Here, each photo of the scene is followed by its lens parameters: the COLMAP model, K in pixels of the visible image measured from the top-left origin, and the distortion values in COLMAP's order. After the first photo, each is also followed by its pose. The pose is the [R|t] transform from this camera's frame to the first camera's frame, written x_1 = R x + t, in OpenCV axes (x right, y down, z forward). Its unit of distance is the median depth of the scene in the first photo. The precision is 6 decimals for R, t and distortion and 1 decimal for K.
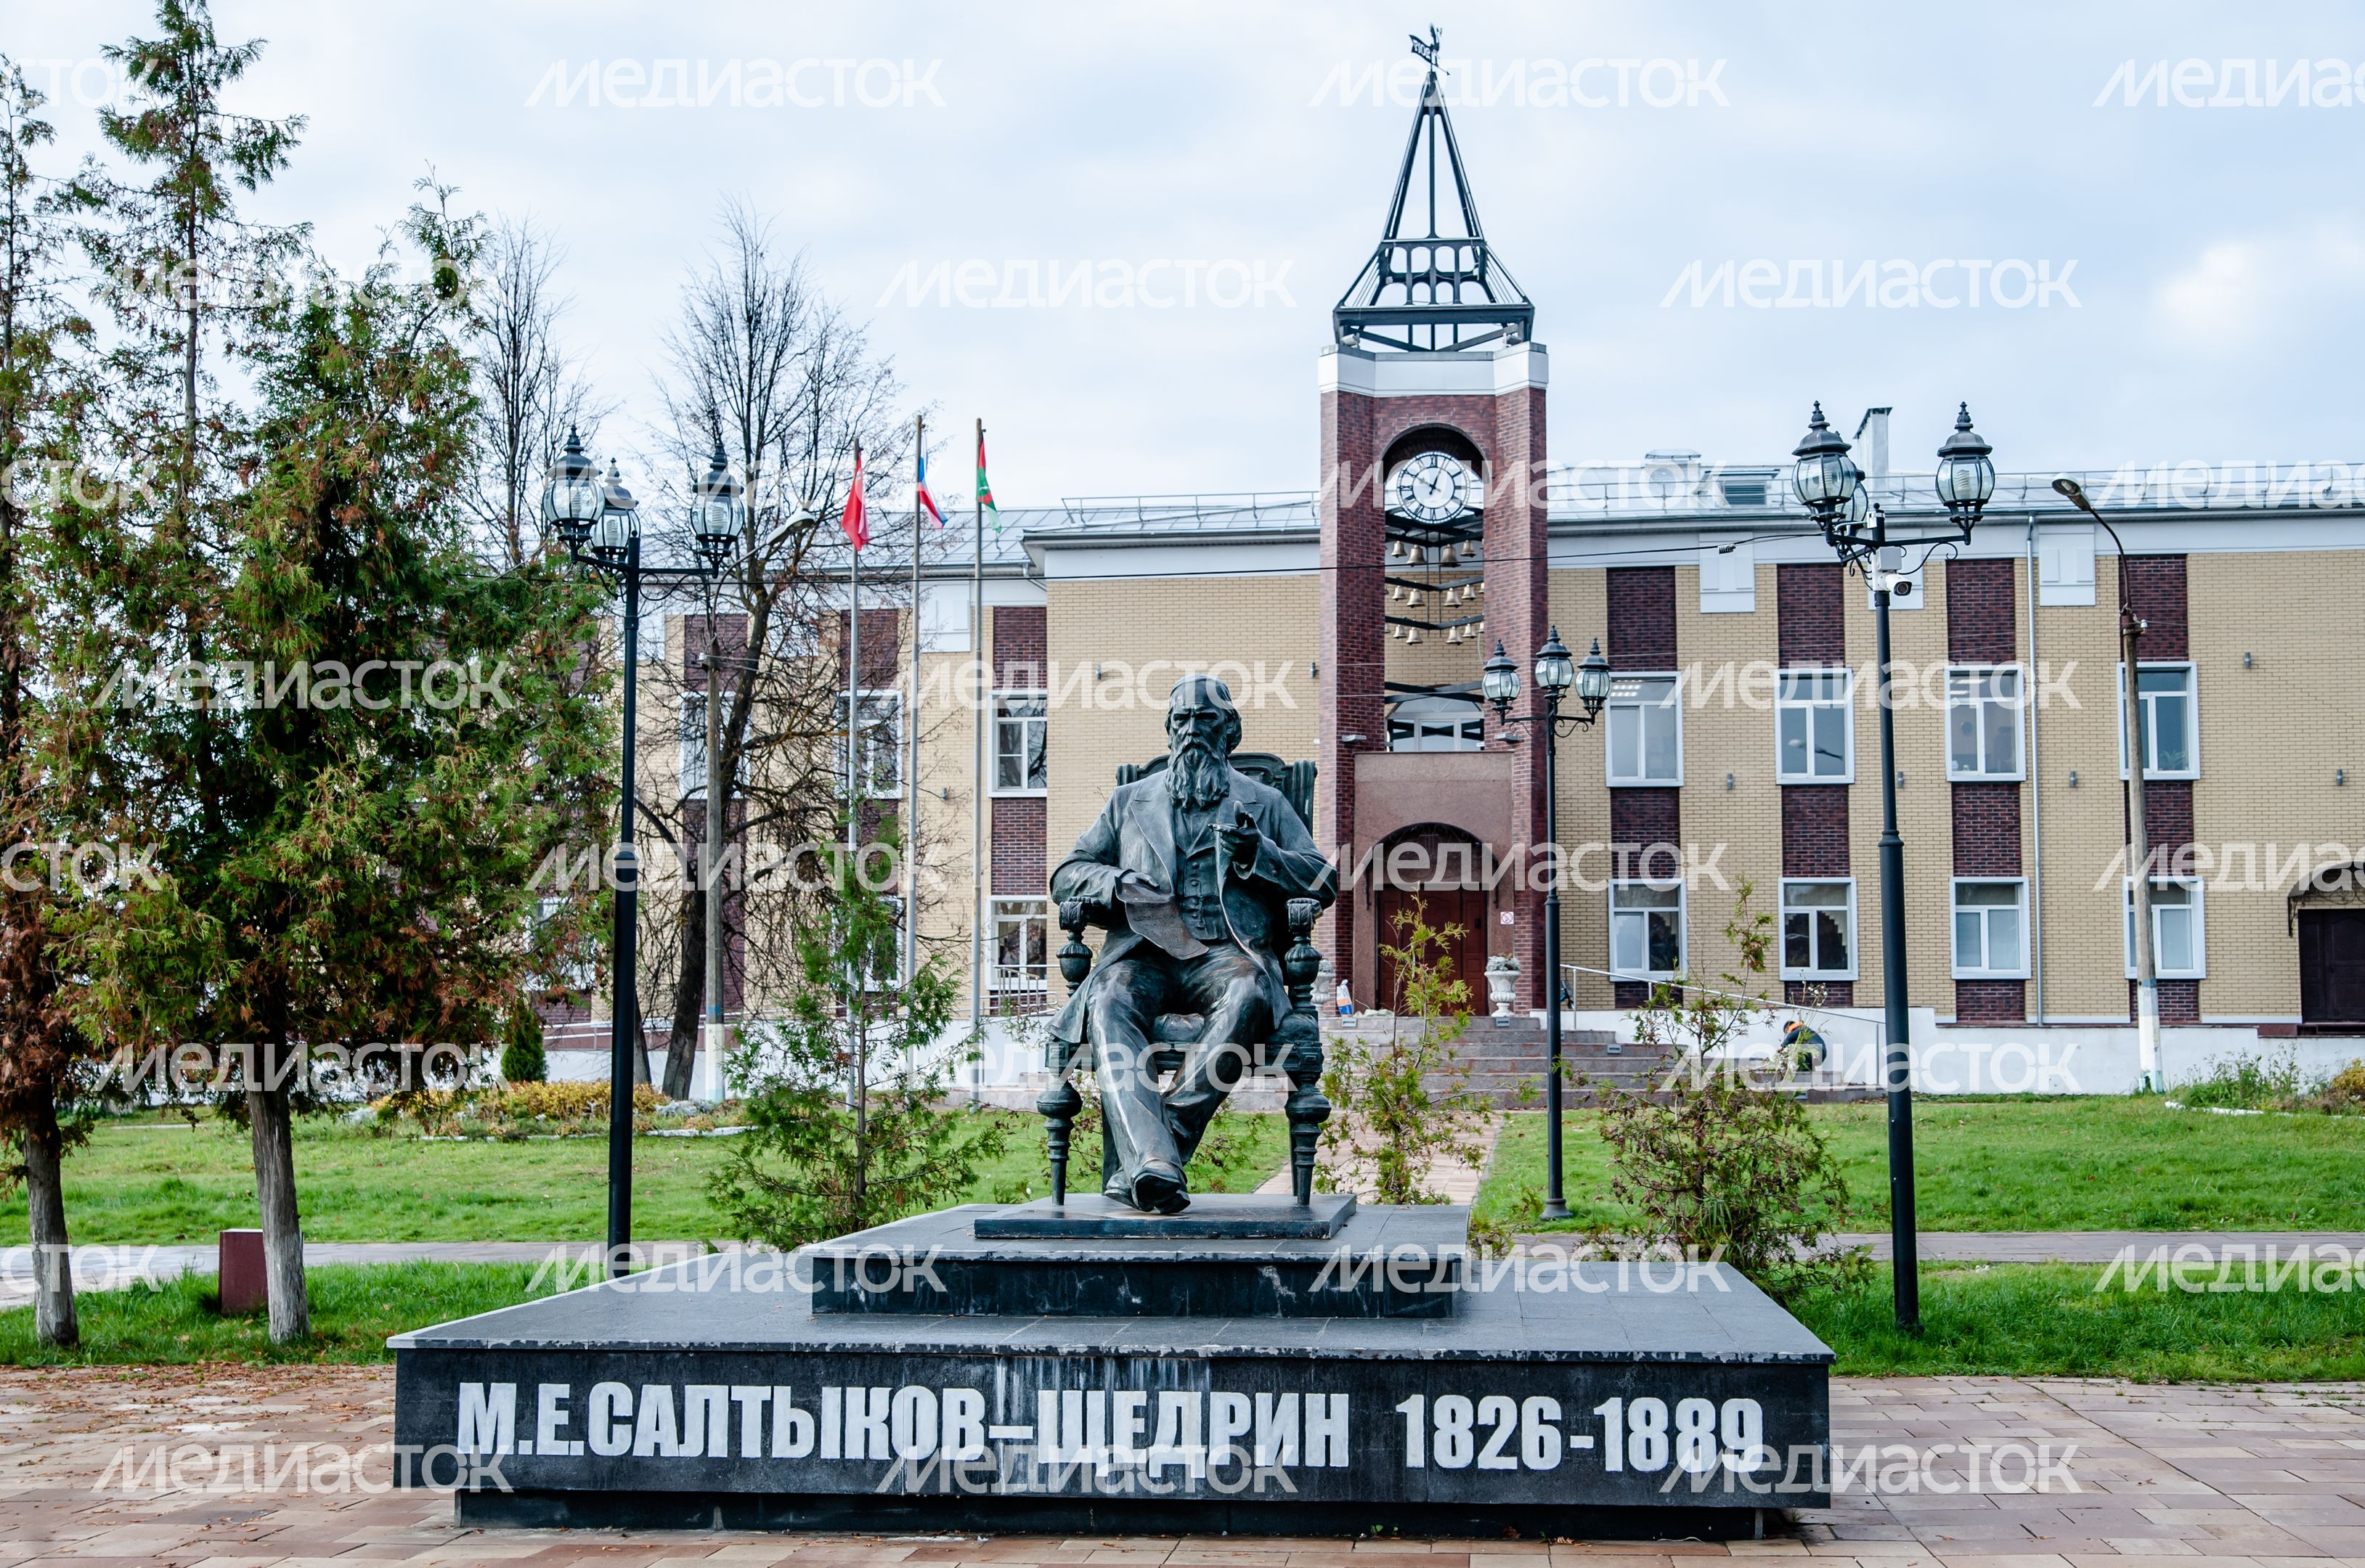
lens RADIAL K [[2799.6, 0, 1241.9], [0, 2799.6, 811.8], [0, 0, 1]] dist [0.005226, 0.012276]
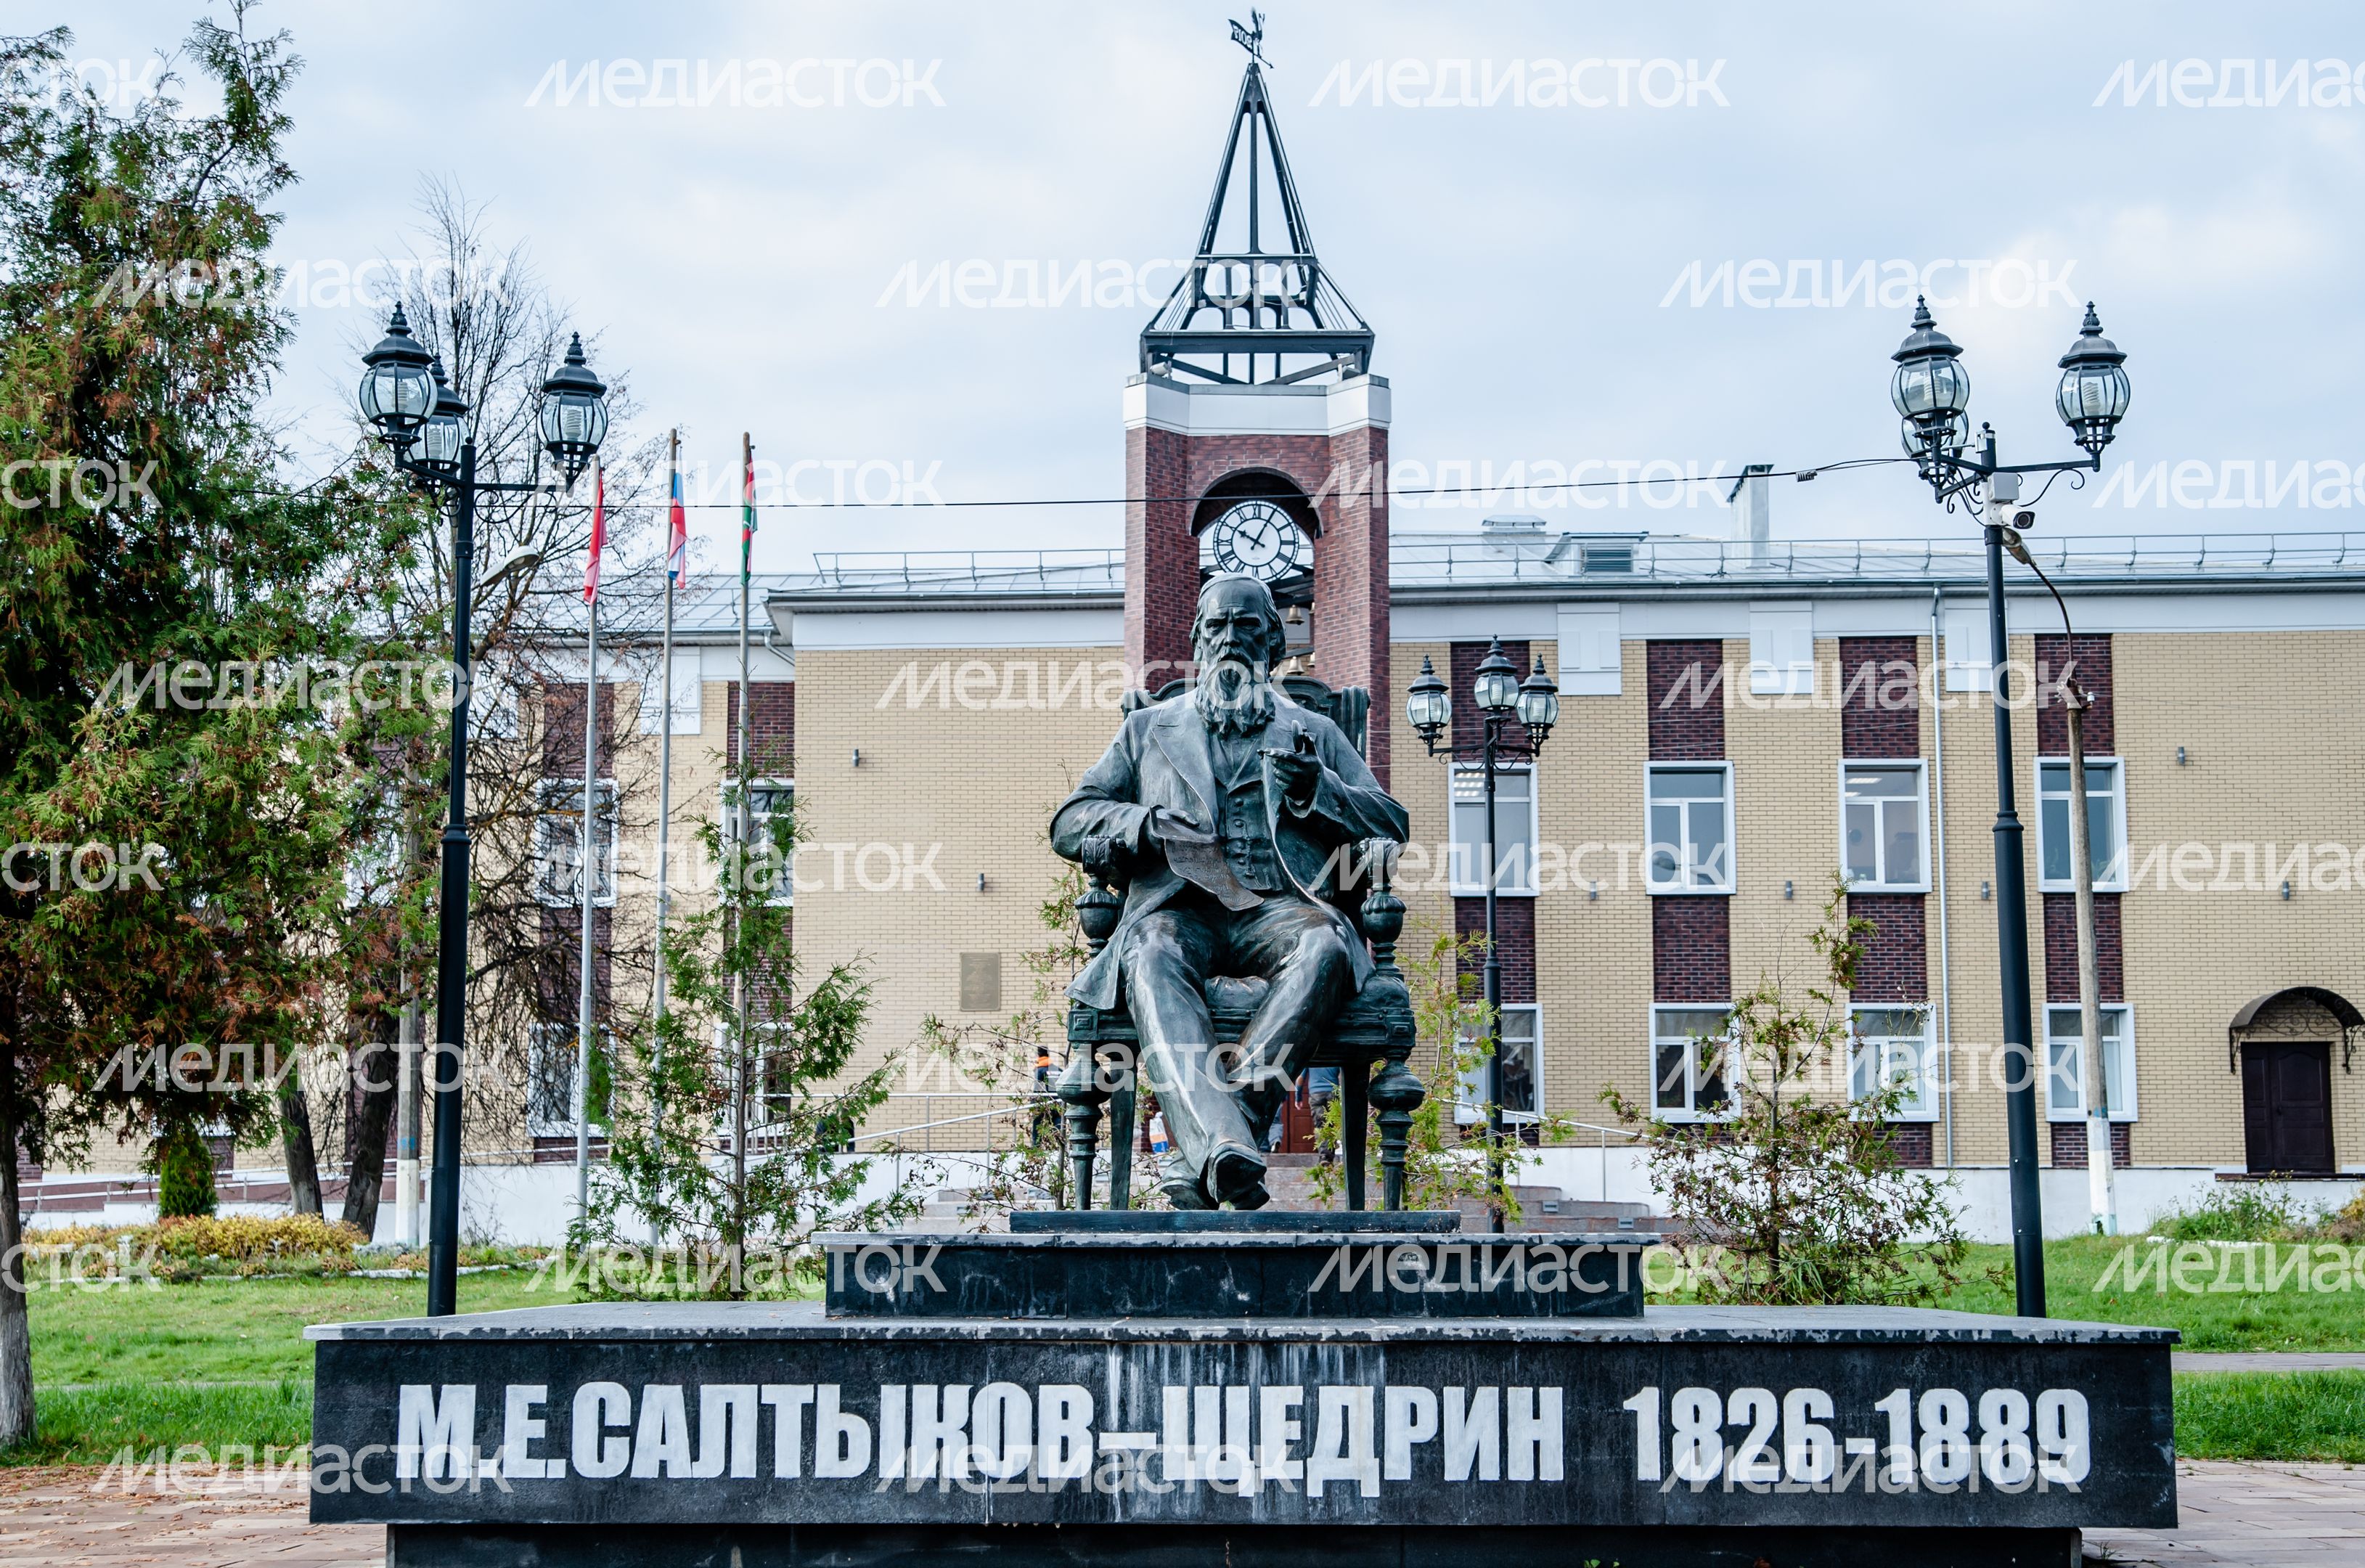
lens RADIAL K [[3243.7, 0, 1191.1], [0, 3243.7, 838.1], [0, 0, 1]] dist [0.024489, 0.109863]
pose [[0.997448, 0.008249, 0.070913, -0.079092], [-0.005404, 0.999176, -0.040223, 0.055108], [-0.071186, 0.039737, 0.996671, 0.057492]]
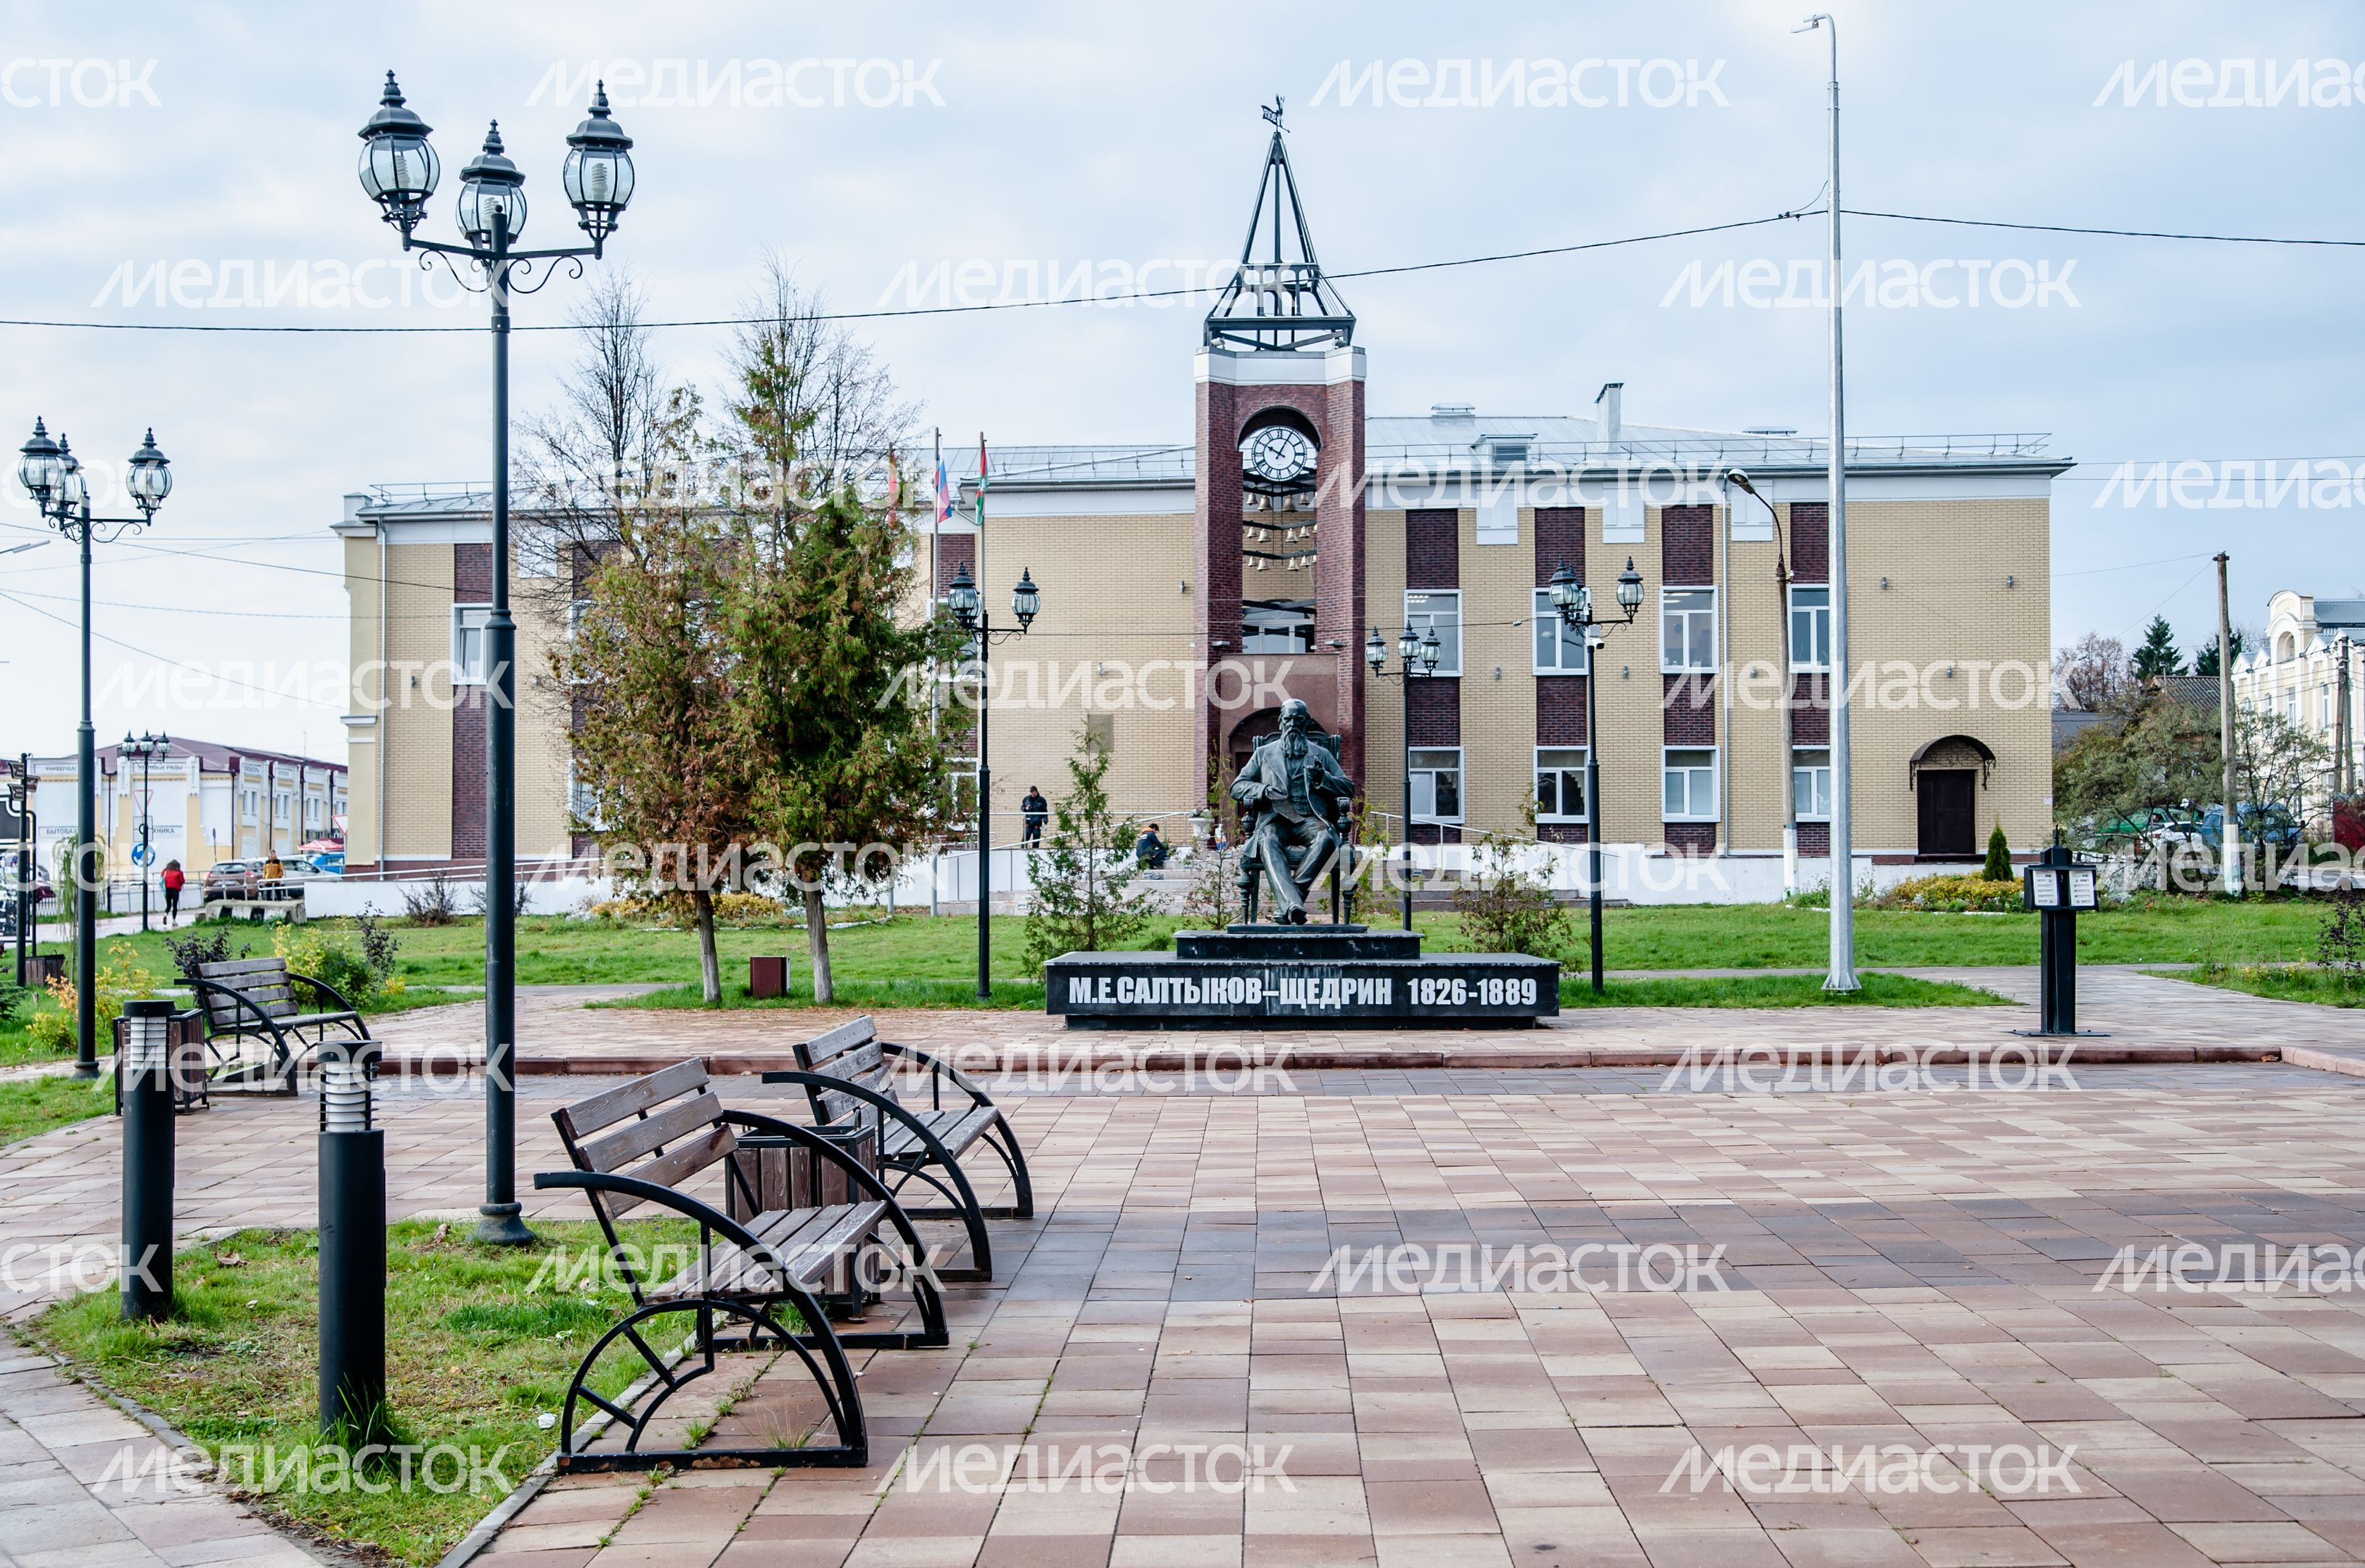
lens RADIAL K [[2661.1, 0, 1115.1], [0, 2661.1, 822.4], [0, 0, 1]] dist [-0.032602, 0.166926]
pose [[0.999385, -0.000682, 0.035048, -0.202105], [-0.001471, 0.998114, 0.061366, -0.069255], [-0.035024, -0.061380, 0.997500, -1.004338]]
